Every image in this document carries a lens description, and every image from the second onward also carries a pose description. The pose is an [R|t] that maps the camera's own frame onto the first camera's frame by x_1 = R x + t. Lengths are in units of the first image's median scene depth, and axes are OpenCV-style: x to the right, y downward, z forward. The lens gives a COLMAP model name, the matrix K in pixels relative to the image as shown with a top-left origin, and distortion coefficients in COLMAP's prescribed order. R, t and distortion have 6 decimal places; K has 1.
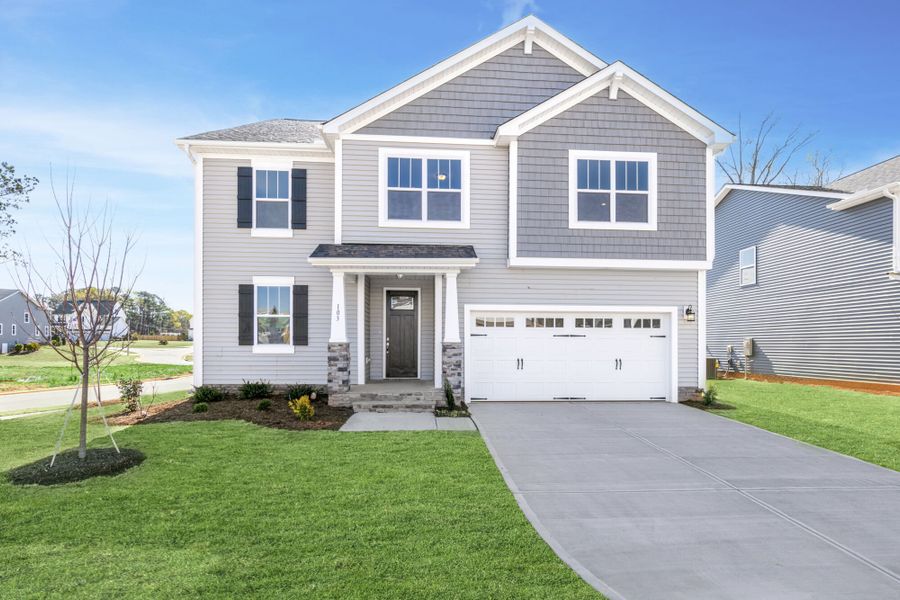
lens RADIAL K [[460.5, 0, 451.1], [0, 460.5, 343.5], [0, 0, 1]] dist [-0.013283, -0.000413]
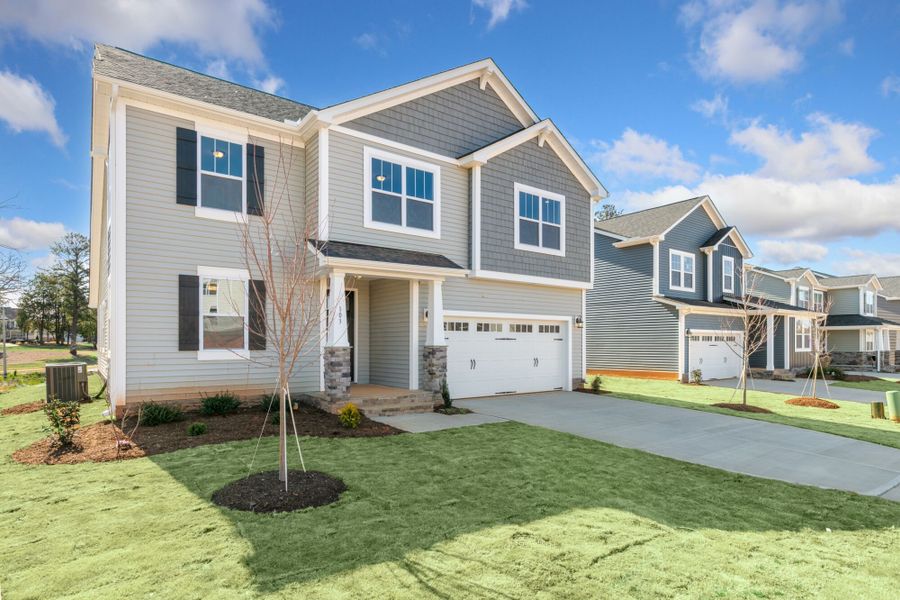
lens RADIAL K [[508.1, 0, 449.8], [0, 508.1, 341.4], [0, 0, 1]] dist [-0.014618, -0.000433]
pose [[0.829665, -0.002305, 0.558257, -0.603384], [0.004412, 0.999987, -0.002428, -0.008846], [-0.558244, 0.004478, 0.829665, 0.009207]]
